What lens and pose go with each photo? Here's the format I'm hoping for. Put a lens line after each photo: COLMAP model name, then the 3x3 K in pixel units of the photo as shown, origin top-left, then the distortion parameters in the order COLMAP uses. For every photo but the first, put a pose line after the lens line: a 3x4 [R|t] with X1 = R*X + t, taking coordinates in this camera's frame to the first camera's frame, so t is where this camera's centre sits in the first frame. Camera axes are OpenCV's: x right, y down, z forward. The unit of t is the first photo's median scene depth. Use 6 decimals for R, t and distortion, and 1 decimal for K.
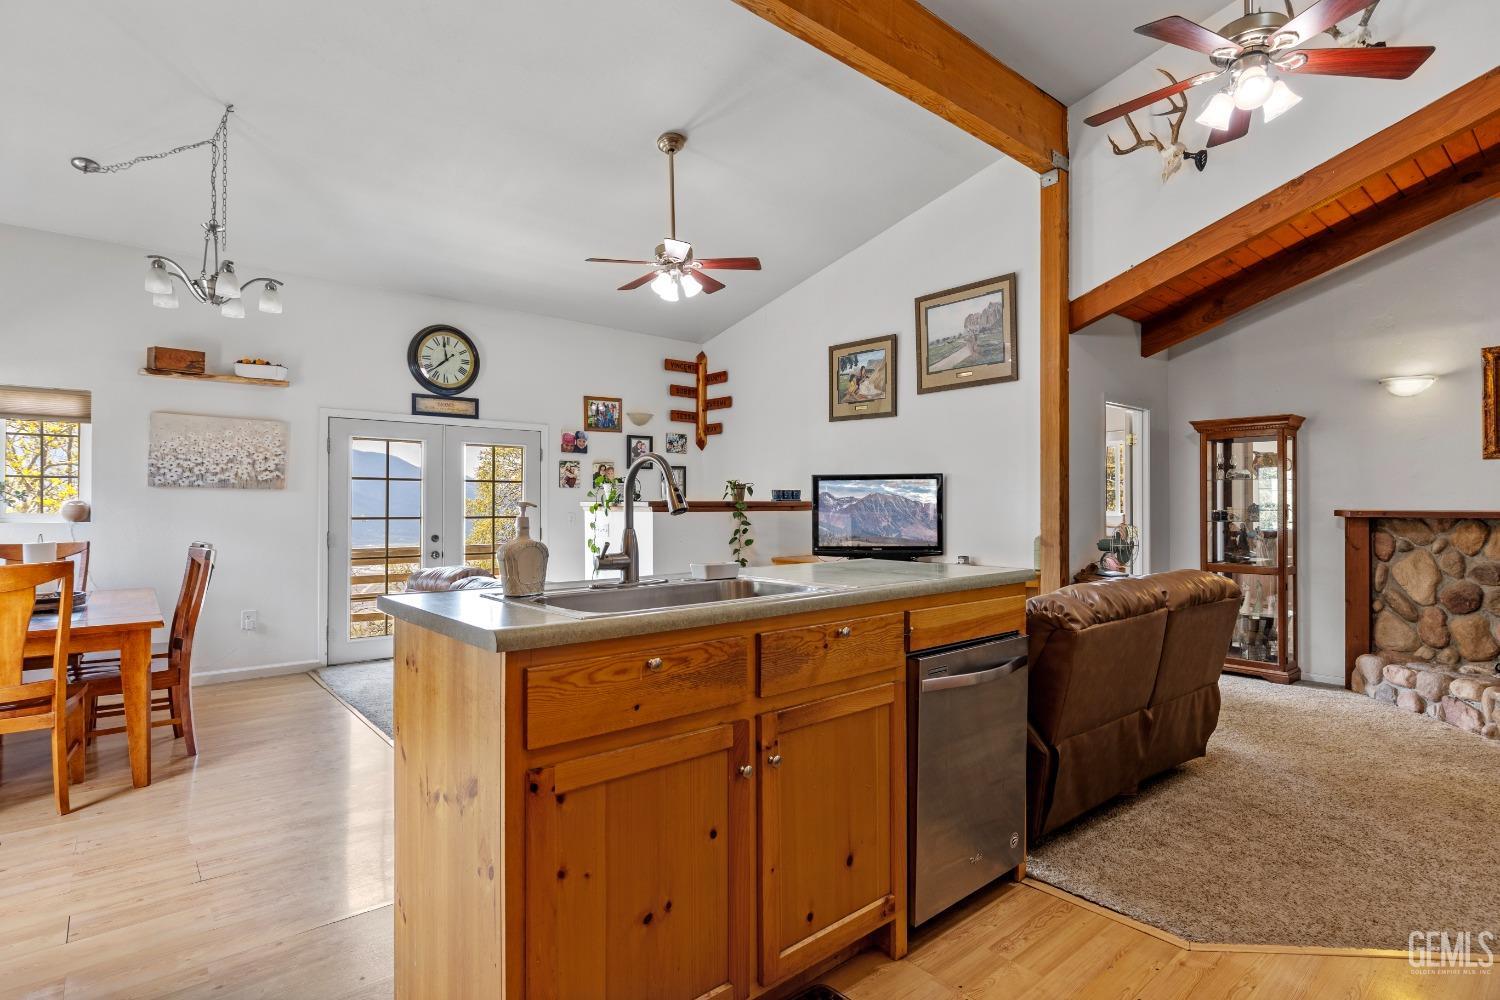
lens RADIAL K [[766.0, 0, 751.5], [0, 766.0, 501.1], [0, 0, 1]] dist [-0.000729, -0.000710]
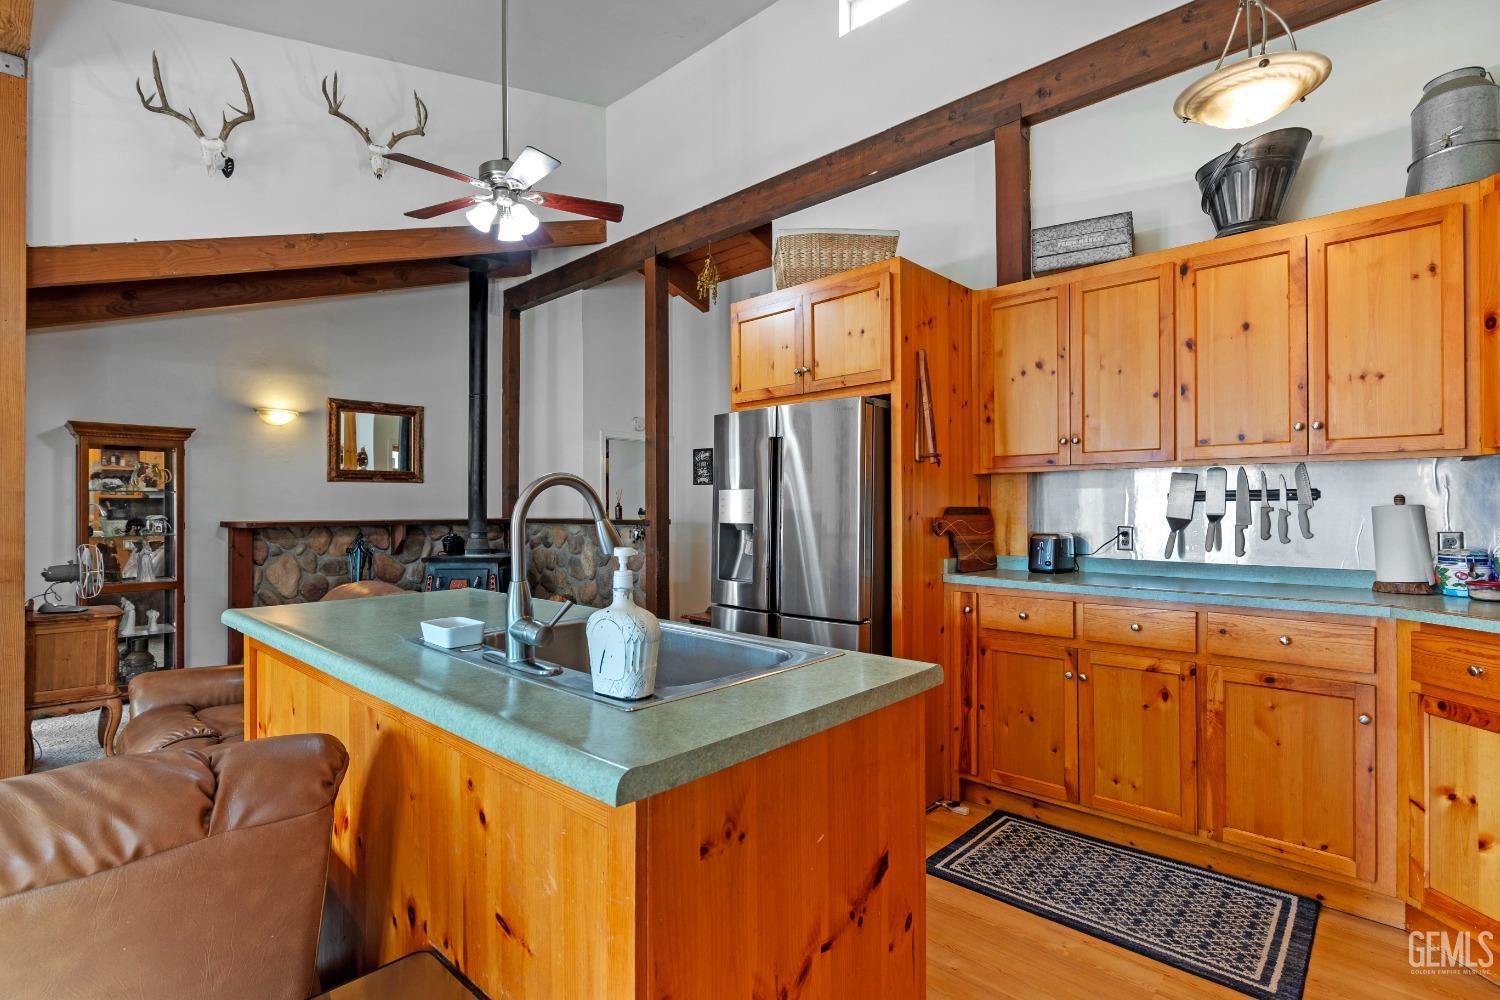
lens RADIAL K [[729.7, 0, 753.0], [0, 729.7, 499.3], [0, 0, 1]] dist [-0.003528, 0.001923]
pose [[-0.127908, 0.010053, 0.991735, -0.289764], [-0.003137, 0.999940, -0.010541, -0.009456], [-0.991781, -0.004459, -0.127868, 0.316122]]
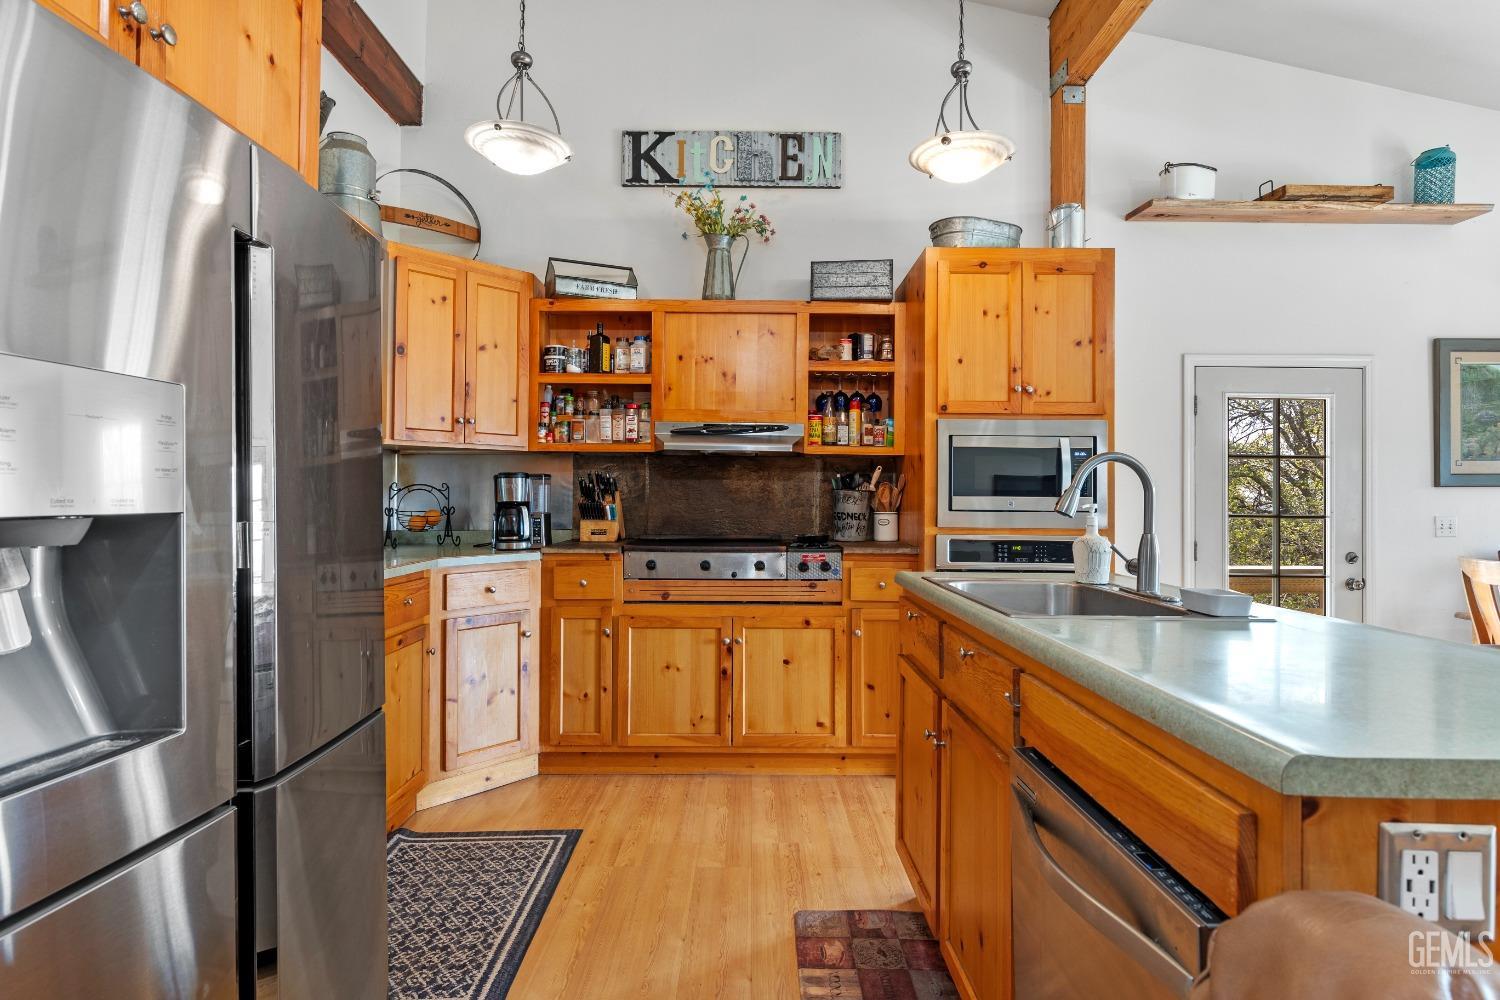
lens RADIAL K [[766.0, 0, 762.1], [0, 766.0, 487.6], [0, 0, 1]] dist [-0.000729, -0.000710]
pose [[-0.644038, -0.015337, -0.764840, 0.268058], [-0.005499, 0.999866, -0.015419, -0.000409], [0.764974, -0.005725, -0.644036, 0.432903]]
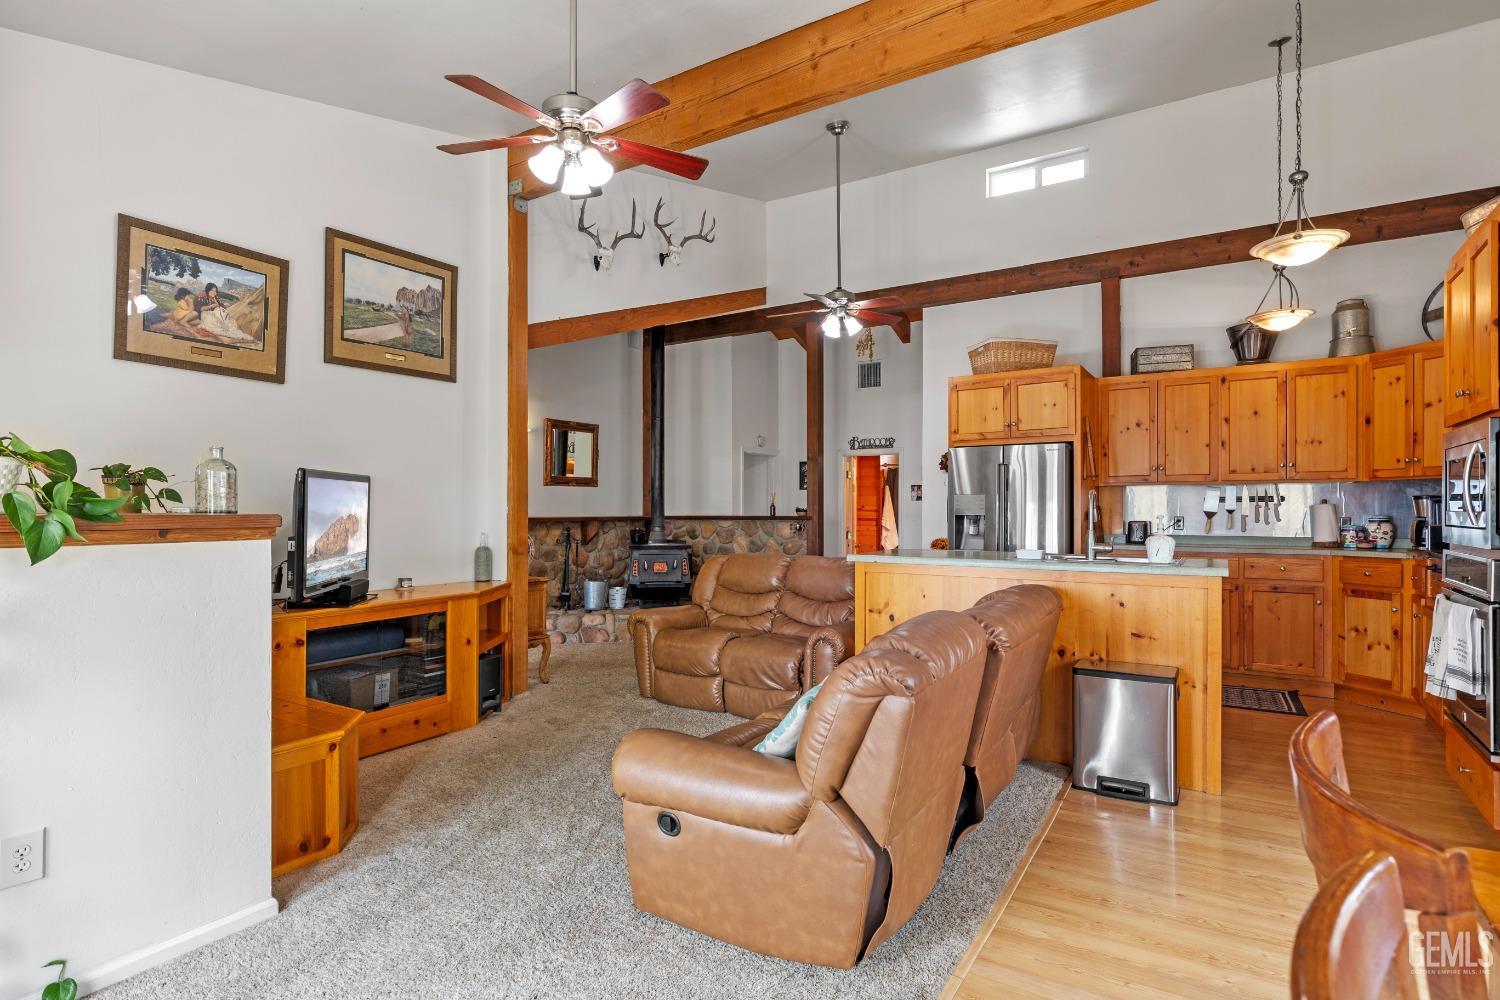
lens RADIAL K [[766.0, 0, 760.8], [0, 766.0, 505.1], [0, 0, 1]] dist [-0.000729, -0.000710]
pose [[-0.319258, 0.004924, 0.947655, -0.558592], [-0.003442, 0.999974, -0.006356, -0.002797], [-0.947661, -0.005291, -0.319233, 0.800585]]
